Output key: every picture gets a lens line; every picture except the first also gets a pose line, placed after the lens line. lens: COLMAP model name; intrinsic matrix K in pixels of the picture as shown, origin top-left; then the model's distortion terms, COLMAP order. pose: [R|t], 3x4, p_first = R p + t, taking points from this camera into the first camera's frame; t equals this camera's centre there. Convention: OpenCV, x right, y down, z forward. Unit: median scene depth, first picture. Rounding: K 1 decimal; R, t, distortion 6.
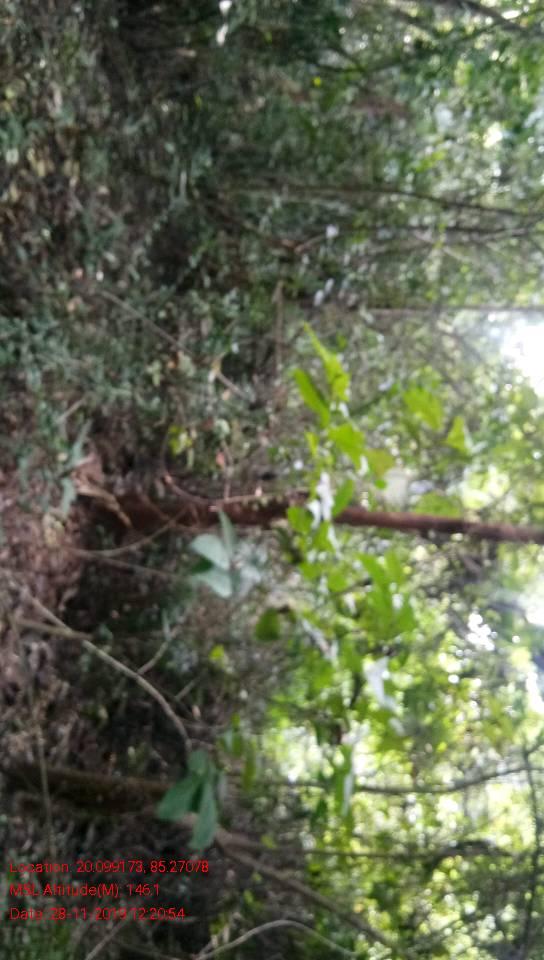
lens RADIAL K [[762.0, 0, 272.0], [0, 762.0, 480.0], [0, 0, 1]] dist [0.070754, -0.153012]
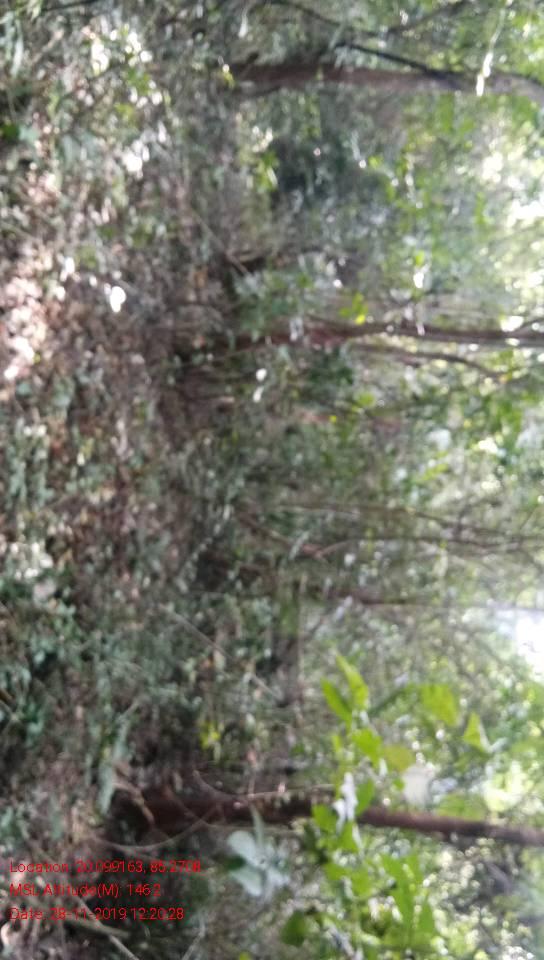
lens RADIAL K [[762.0, 0, 272.0], [0, 762.0, 480.0], [0, 0, 1]] dist [0.070754, -0.153012]
pose [[0.999684, 0.011308, -0.022429, -0.011215], [-0.018543, 0.934563, -0.355314, -0.004305], [0.016943, 0.355618, 0.934478, -0.102904]]
